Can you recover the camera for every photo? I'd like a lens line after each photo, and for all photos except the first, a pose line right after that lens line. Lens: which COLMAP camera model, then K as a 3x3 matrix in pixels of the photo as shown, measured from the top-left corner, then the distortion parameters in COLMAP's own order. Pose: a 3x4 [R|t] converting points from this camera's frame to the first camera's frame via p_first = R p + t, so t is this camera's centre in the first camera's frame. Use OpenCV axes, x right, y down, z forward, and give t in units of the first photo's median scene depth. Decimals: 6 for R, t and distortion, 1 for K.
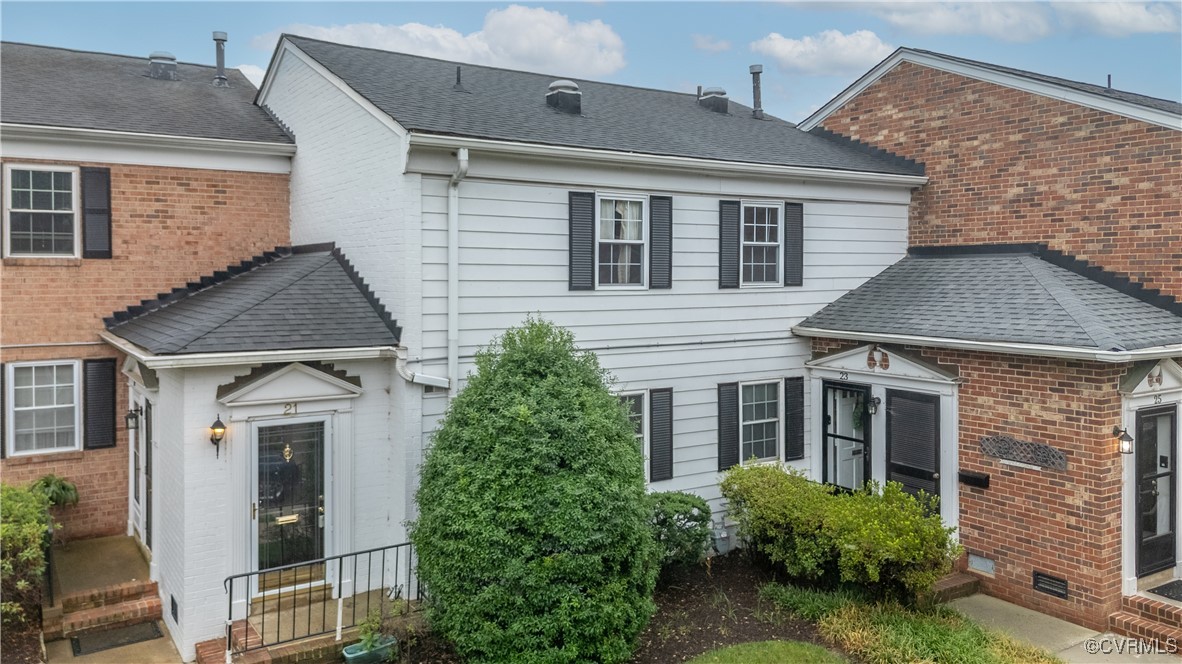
lens RADIAL K [[887.8, 0, 590.5], [0, 887.8, 281.0], [0, 0, 1]] dist [0.076575, -0.078327]
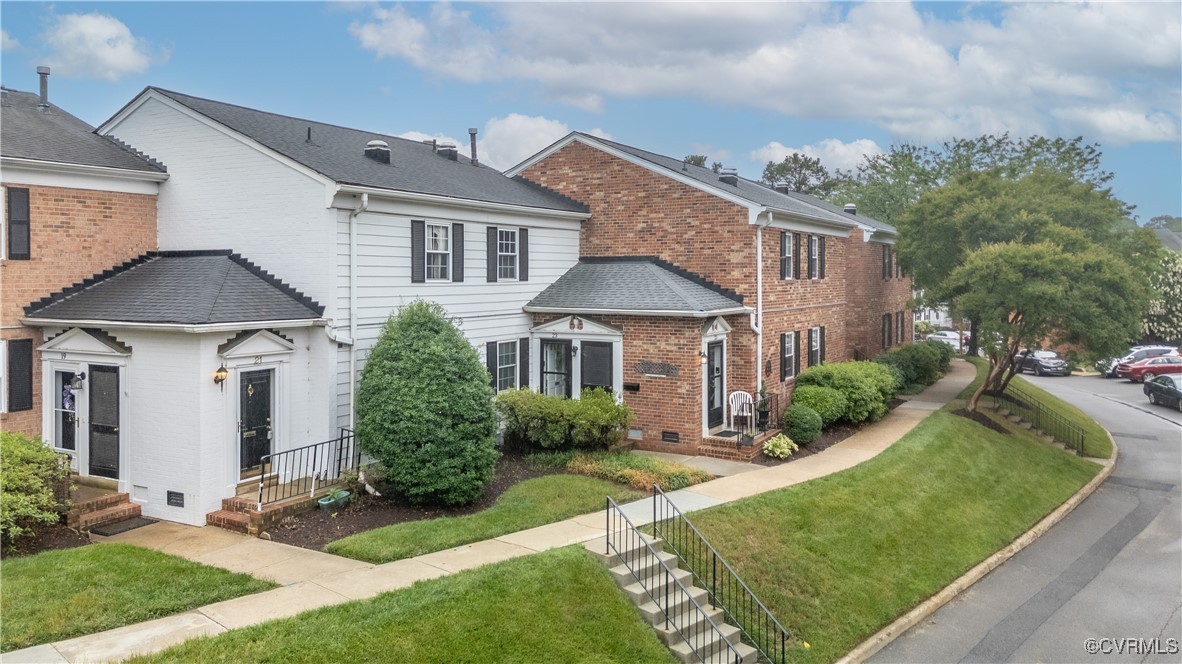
lens RADIAL K [[887.8, 0, 590.5], [0, 887.8, 281.0], [0, 0, 1]] dist [0.076575, -0.078327]
pose [[0.885609, -0.002497, 0.464425, -0.429183], [0.003728, 0.999992, -0.001731, 0.009959], [-0.464417, 0.003265, 0.885611, -0.489893]]
